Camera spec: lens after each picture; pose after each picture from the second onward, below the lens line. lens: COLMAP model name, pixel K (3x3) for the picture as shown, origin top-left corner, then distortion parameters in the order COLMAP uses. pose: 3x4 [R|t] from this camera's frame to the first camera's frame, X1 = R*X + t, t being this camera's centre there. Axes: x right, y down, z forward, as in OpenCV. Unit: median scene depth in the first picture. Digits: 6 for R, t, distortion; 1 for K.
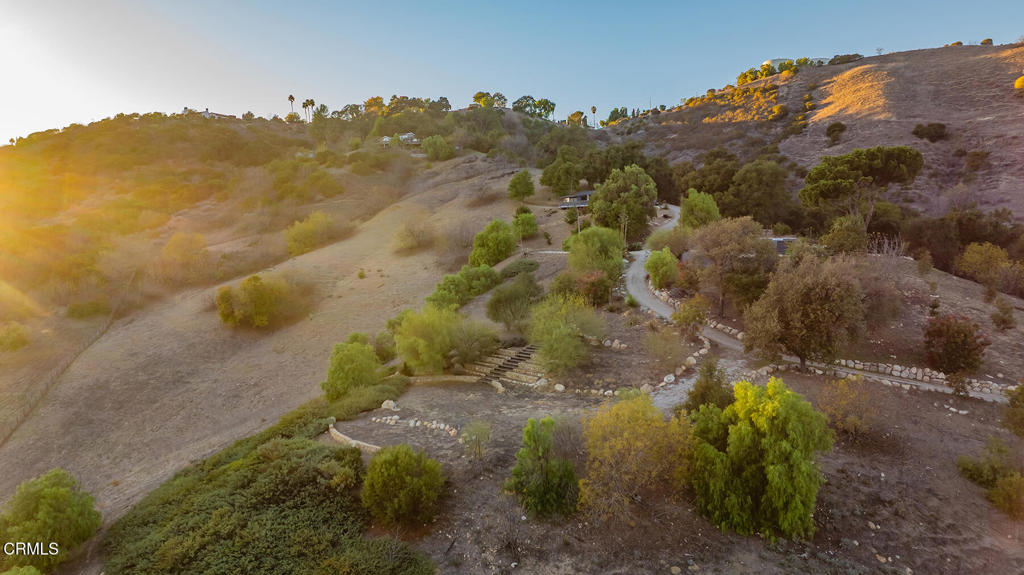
lens RADIAL K [[718.5, 0, 508.6], [0, 718.5, 289.3], [0, 0, 1]] dist [-0.036277, 0.037021]
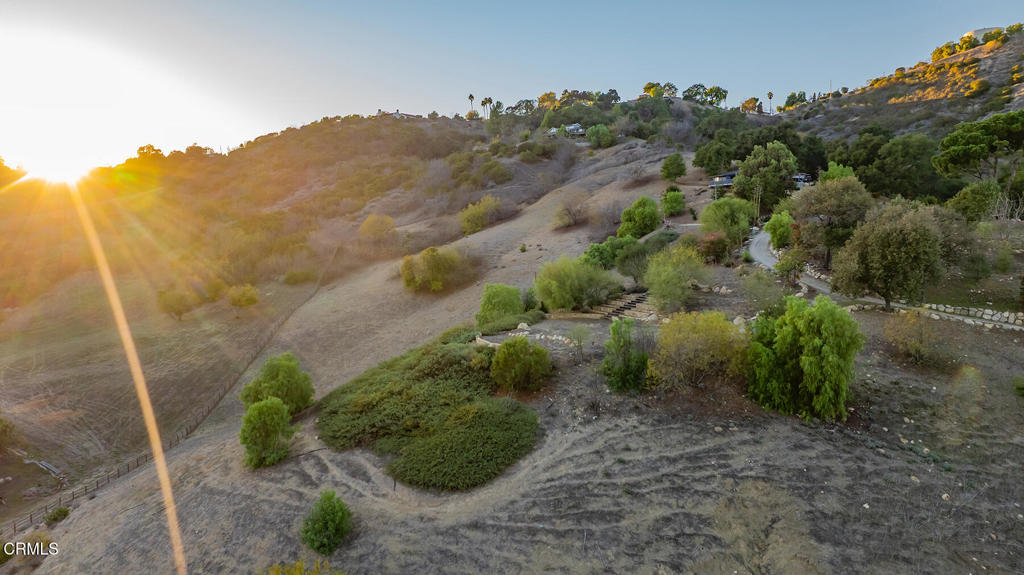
lens RADIAL K [[718.5, 0, 510.8], [0, 718.5, 292.5], [0, 0, 1]] dist [-0.036277, 0.037021]
pose [[0.970814, 0.017606, -0.239188, 0.042934], [-0.015201, 0.999814, 0.011893, 0.032914], [0.239353, -0.007910, 0.970901, -0.088146]]
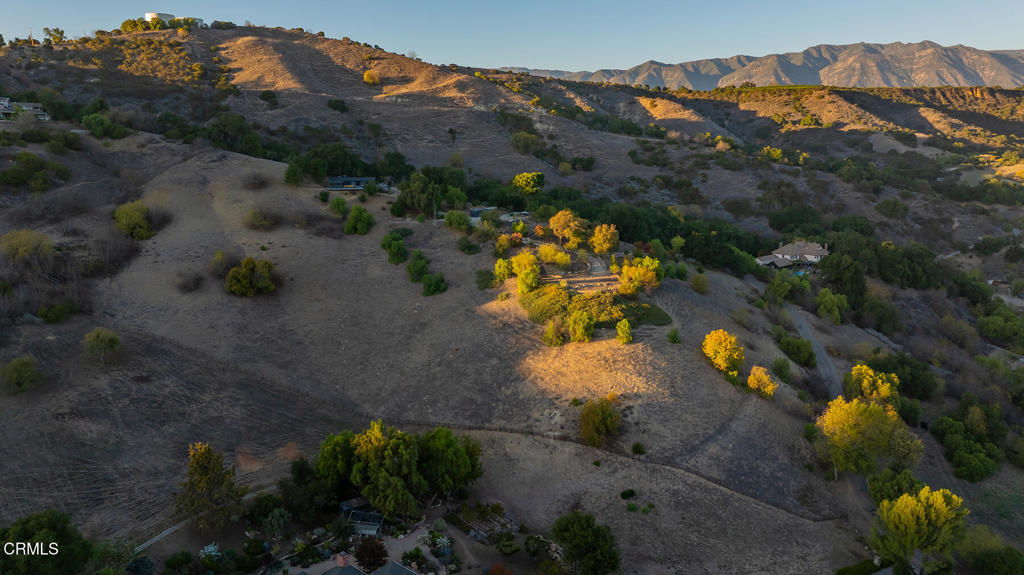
lens RADIAL K [[718.5, 0, 511.4], [0, 718.5, 289.6], [0, 0, 1]] dist [-0.036277, 0.037021]
pose [[0.468213, -0.183296, 0.864395, -1.138842], [0.059657, 0.982573, 0.176042, -0.148580], [-0.881599, -0.030858, 0.470989, -0.111512]]
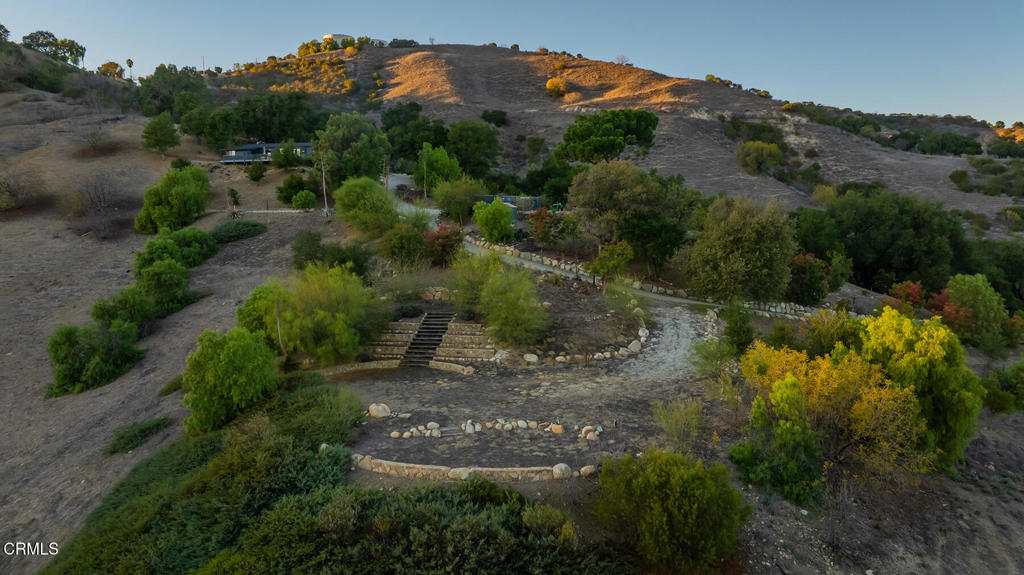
lens RADIAL K [[718.5, 0, 510.8], [0, 718.5, 290.0], [0, 0, 1]] dist [-0.036277, 0.037021]
pose [[0.788337, -0.056904, 0.612606, -0.175721], [0.041097, 0.998360, 0.039850, 0.012148], [-0.613869, -0.006239, 0.789383, 0.160342]]
